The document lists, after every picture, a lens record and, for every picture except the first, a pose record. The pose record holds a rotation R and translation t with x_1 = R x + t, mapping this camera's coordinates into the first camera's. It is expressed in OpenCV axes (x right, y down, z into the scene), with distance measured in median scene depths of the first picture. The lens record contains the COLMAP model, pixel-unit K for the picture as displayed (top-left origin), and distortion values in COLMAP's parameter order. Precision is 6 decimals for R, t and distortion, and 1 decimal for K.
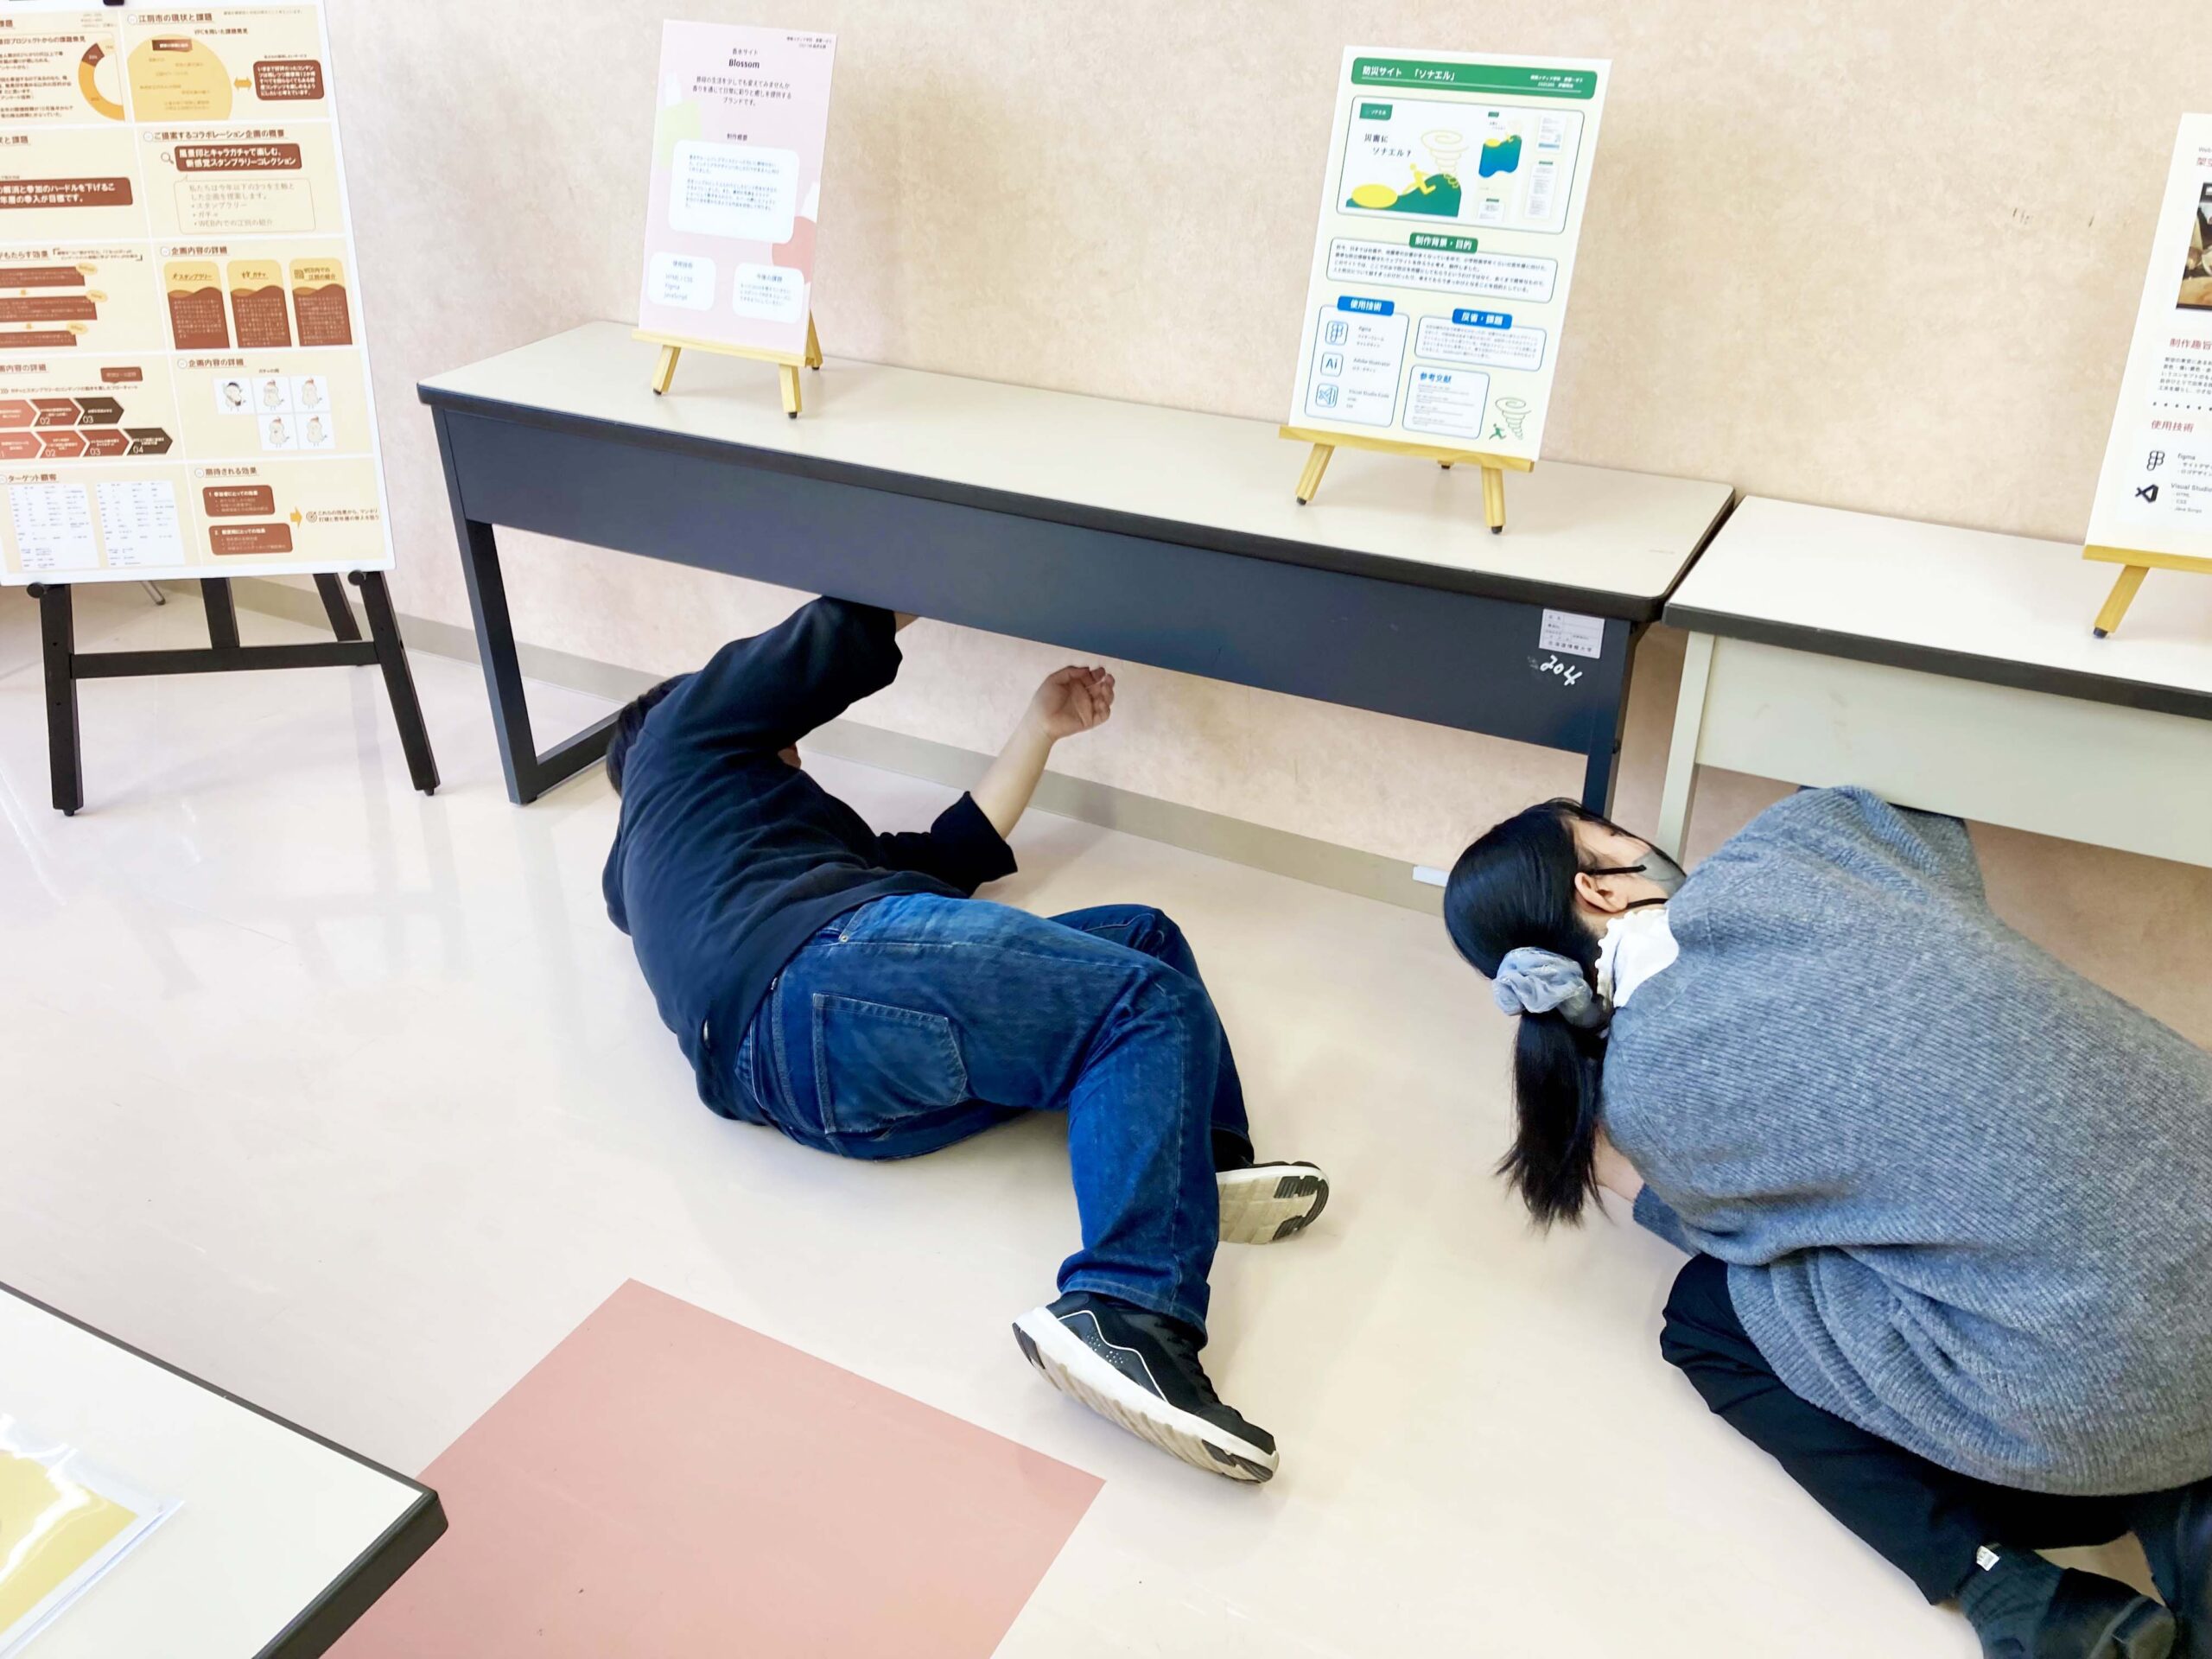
lens RADIAL K [[1744.5, 0, 1108.5], [0, 1744.5, 753.0], [0, 0, 1]] dist [0.061887, -0.100352]
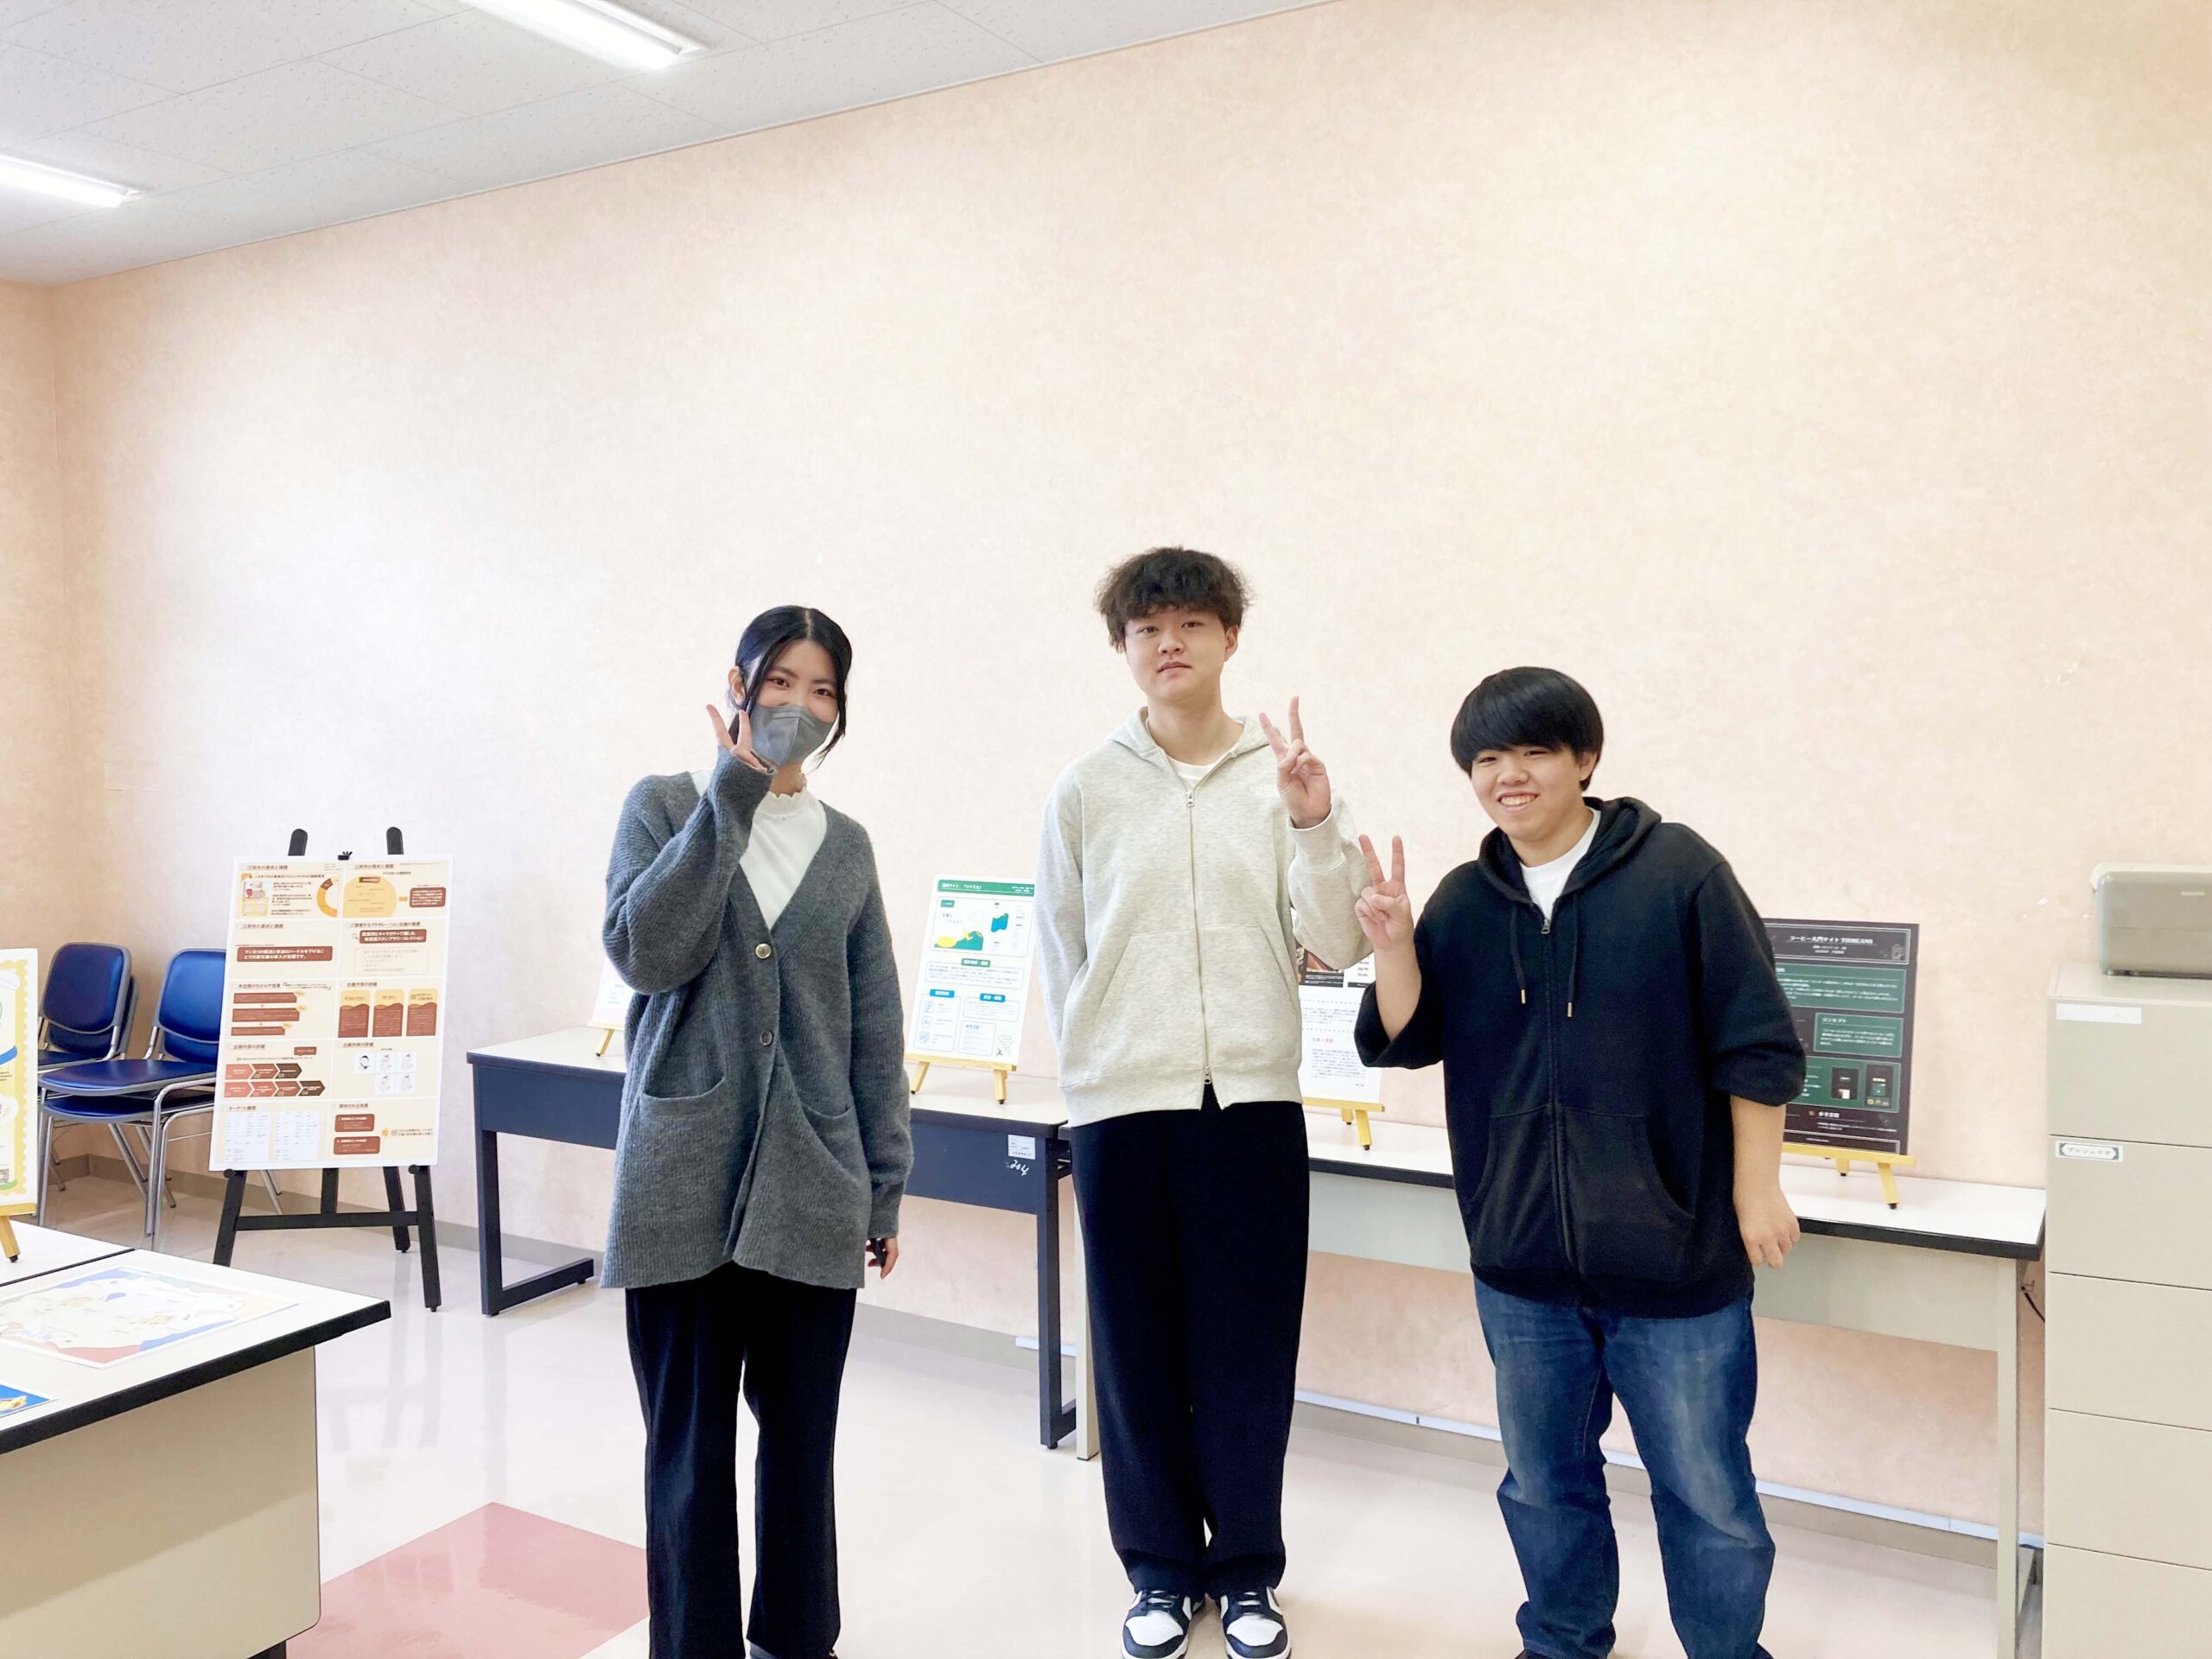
lens RADIAL K [[1744.5, 0, 1108.5], [0, 1744.5, 753.0], [0, 0, 1]] dist [0.061887, -0.100352]
pose [[0.999540, -0.007600, -0.029376, 0.317355], [-0.006239, 0.895962, -0.444088, 0.308094], [0.029695, 0.444066, 0.895502, -0.726654]]
